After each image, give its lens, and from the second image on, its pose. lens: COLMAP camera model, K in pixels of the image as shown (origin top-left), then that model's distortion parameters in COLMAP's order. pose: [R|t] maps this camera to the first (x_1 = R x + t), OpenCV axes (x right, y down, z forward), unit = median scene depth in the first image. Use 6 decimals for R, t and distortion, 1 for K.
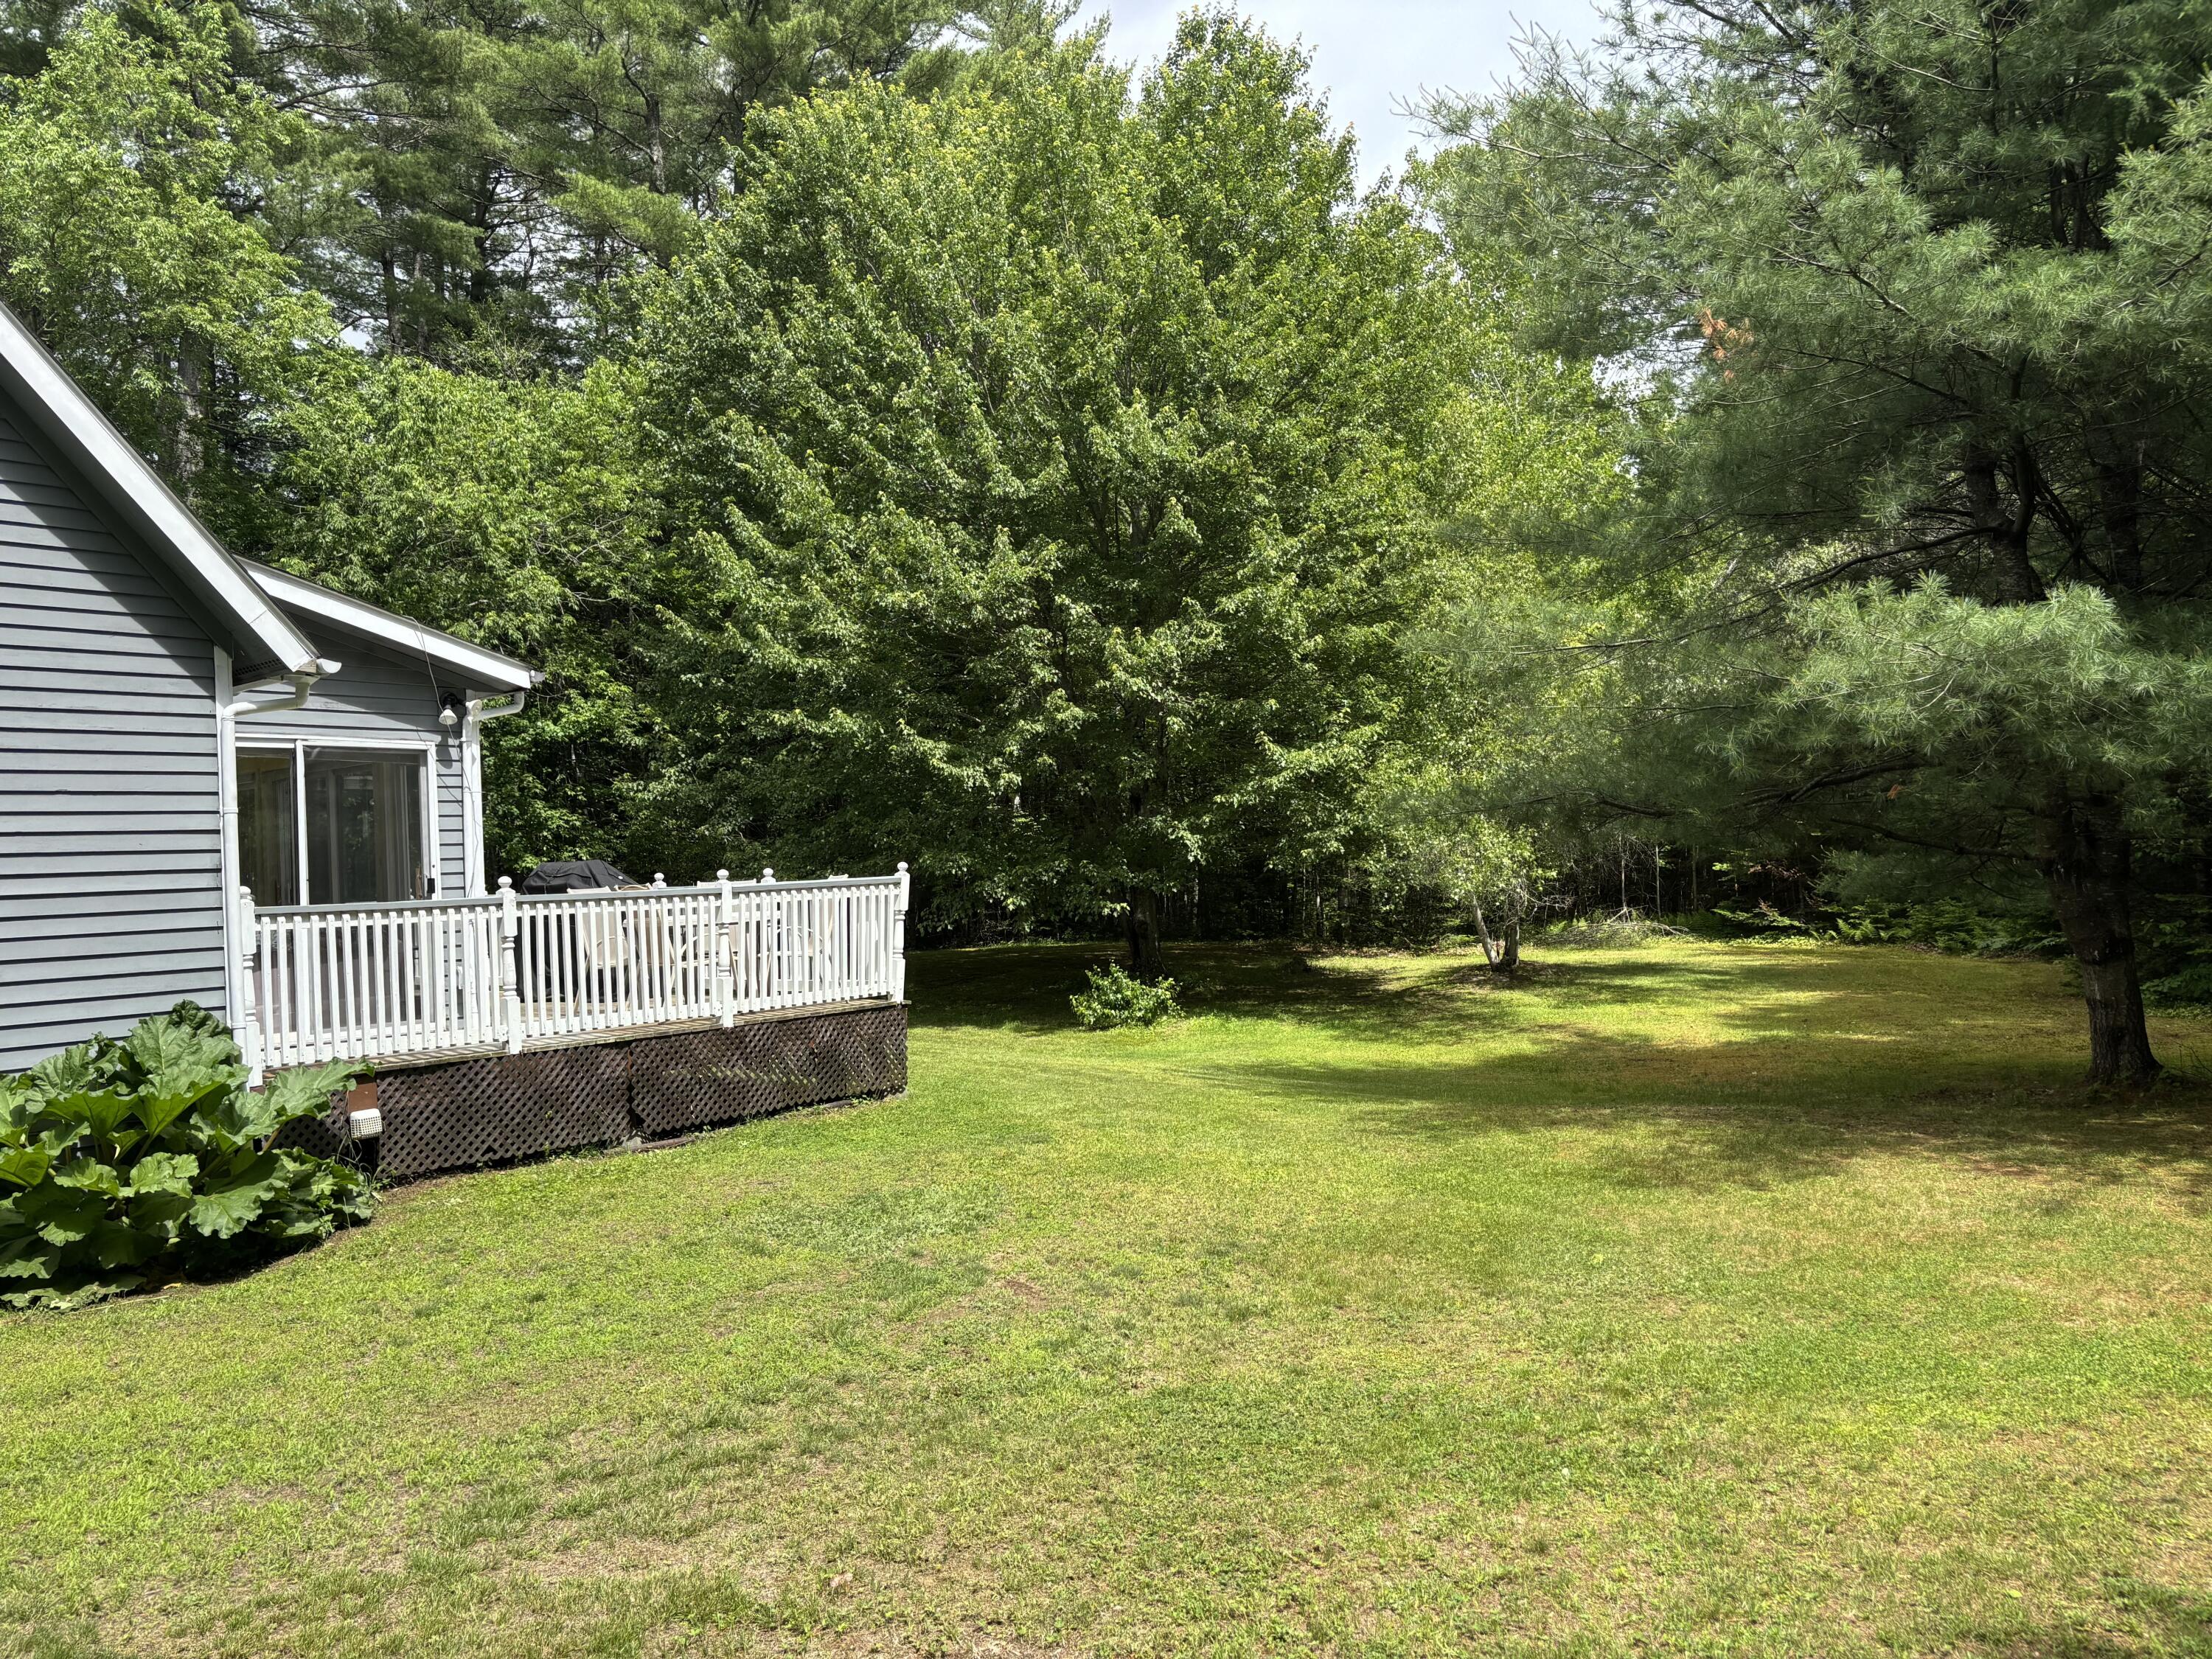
lens RADIAL K [[1673.1, 0, 1119.8], [0, 1673.1, 814.5], [0, 0, 1]] dist [0.054775, -0.048143]
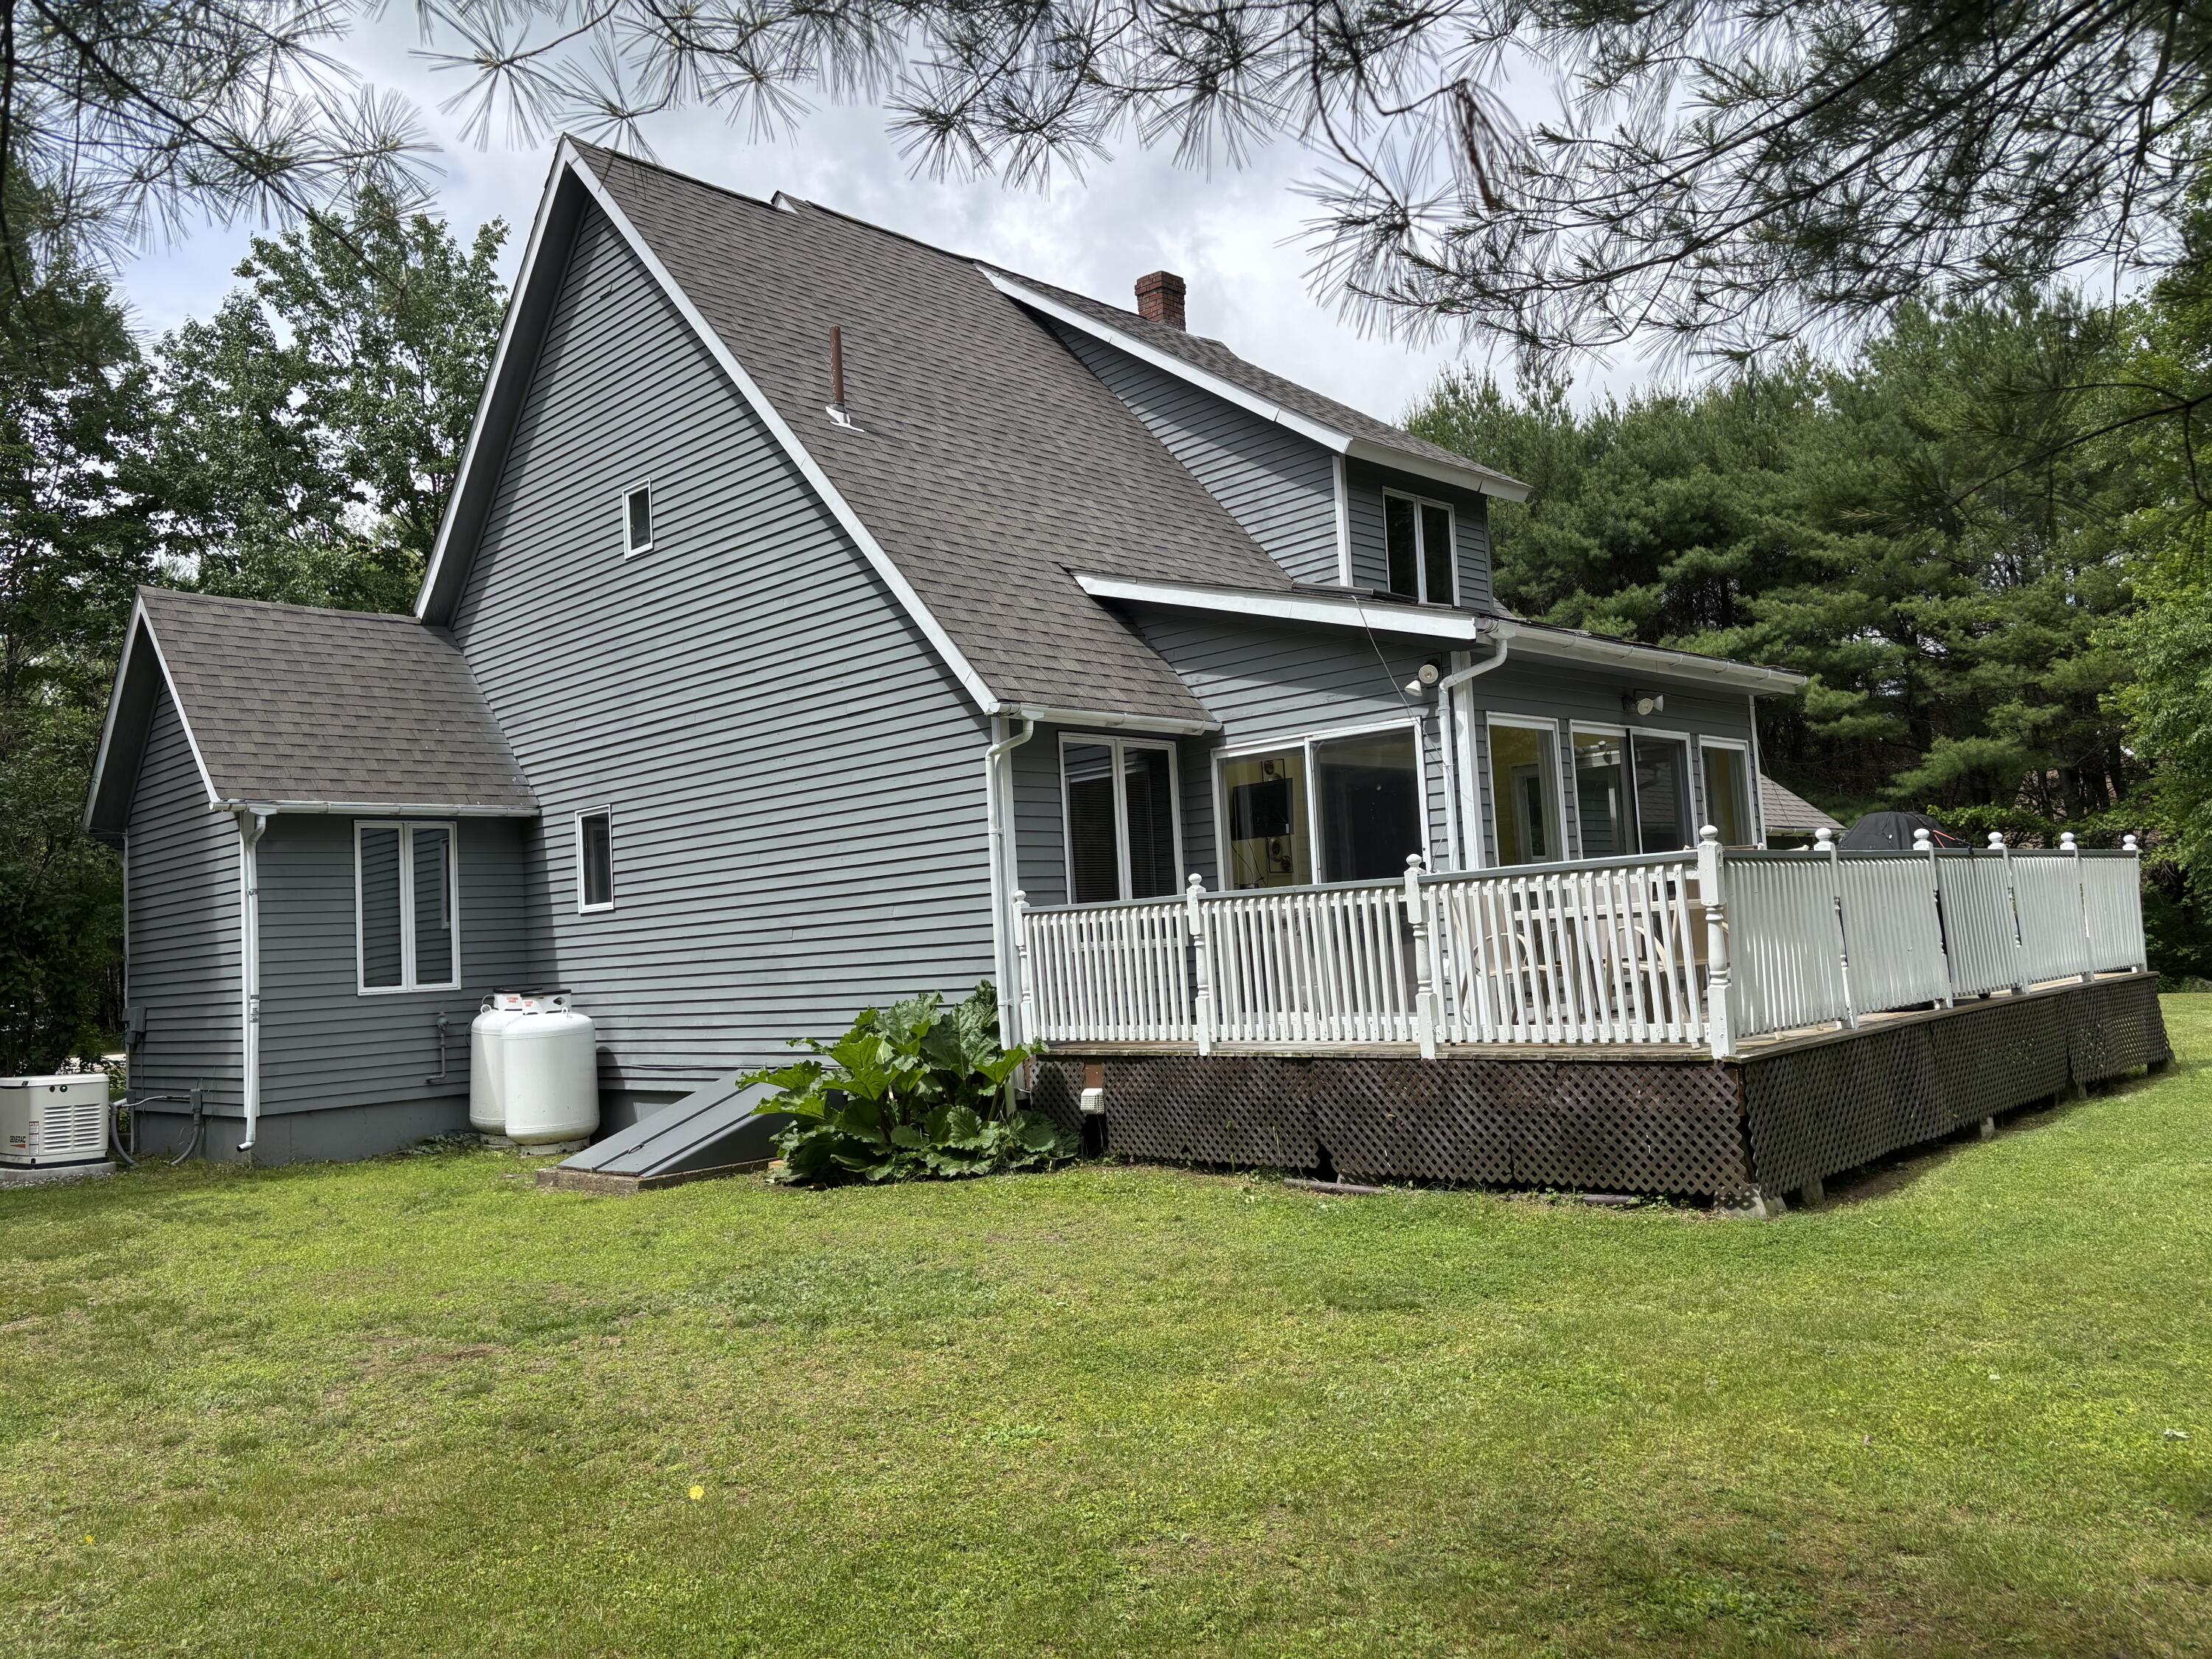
lens RADIAL K [[1673.1, 0, 1119.8], [0, 1673.1, 814.5], [0, 0, 1]] dist [0.054775, -0.048143]
pose [[-0.090739, -0.024669, -0.995569, 0.524029], [0.095783, 0.994842, -0.033381, 0.026551], [0.991258, -0.098387, -0.087908, 0.899762]]
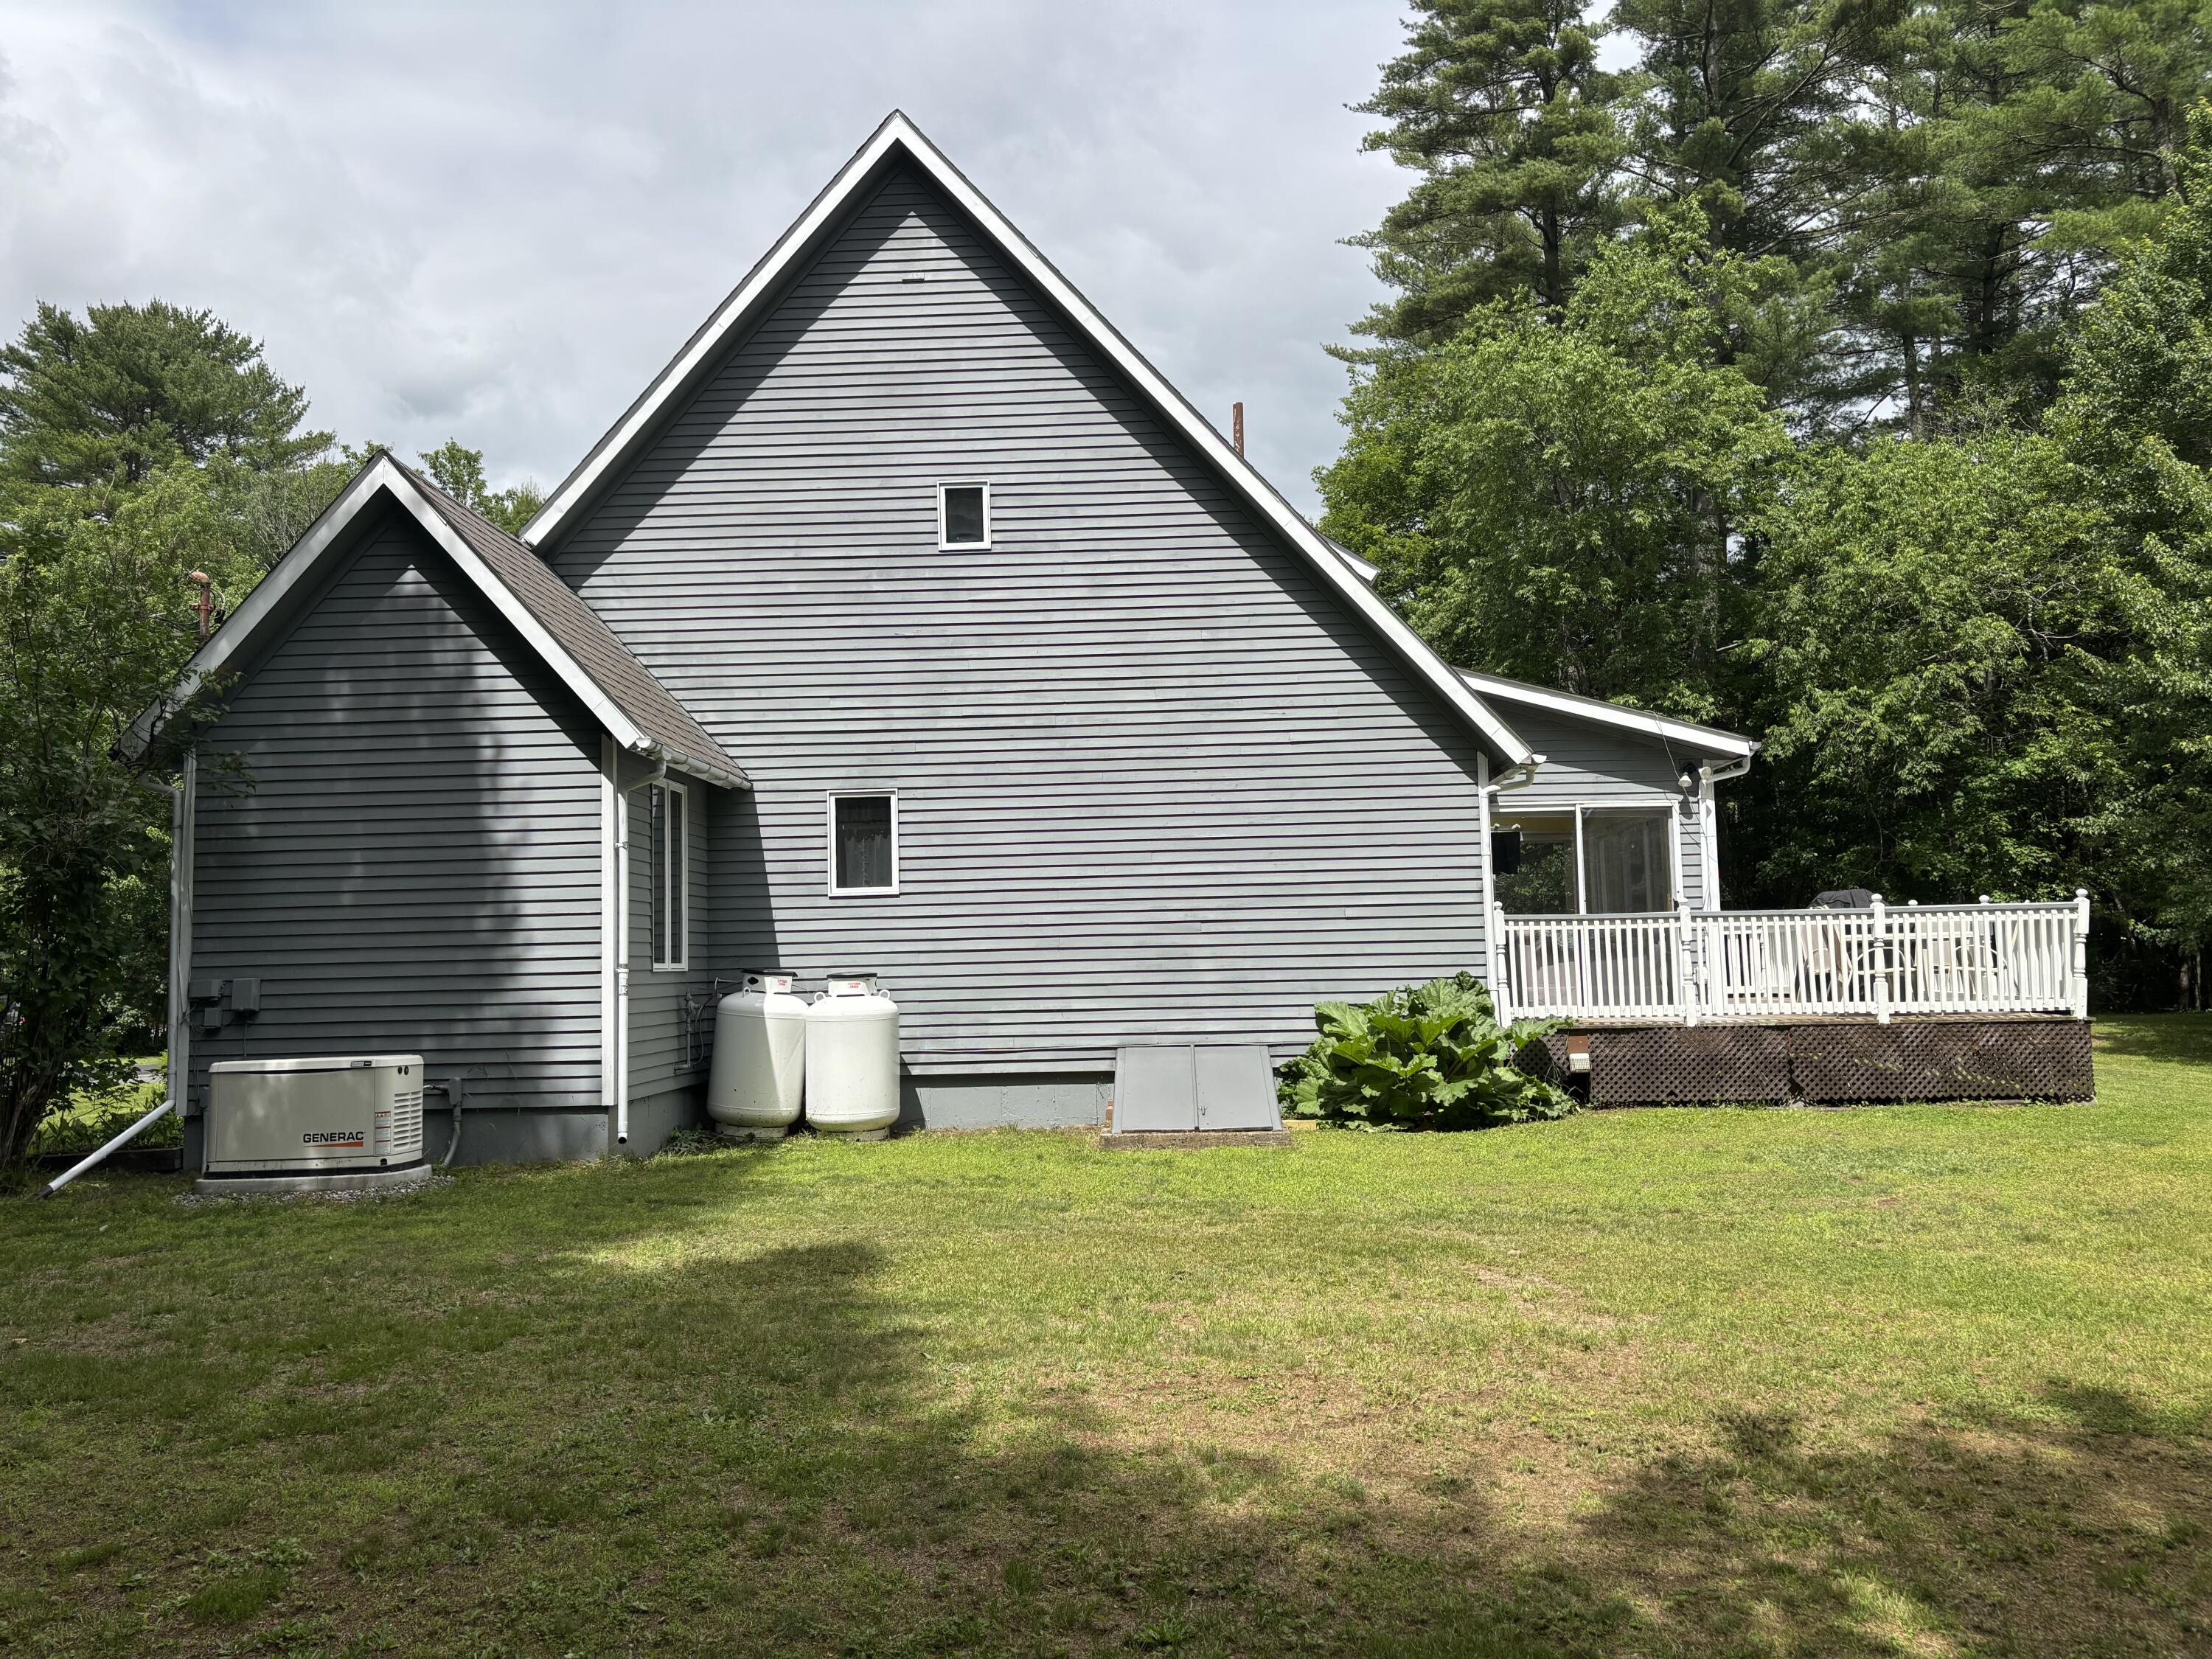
lens RADIAL K [[1698.8, 0, 1109.3], [0, 1698.8, 813.7], [0, 0, 1]] dist [0.069696, -0.076764]
pose [[0.607130, -0.039274, -0.793631, 0.401697], [0.019602, 0.999214, -0.034452, 0.006184], [0.794360, 0.005360, 0.607423, -0.195173]]
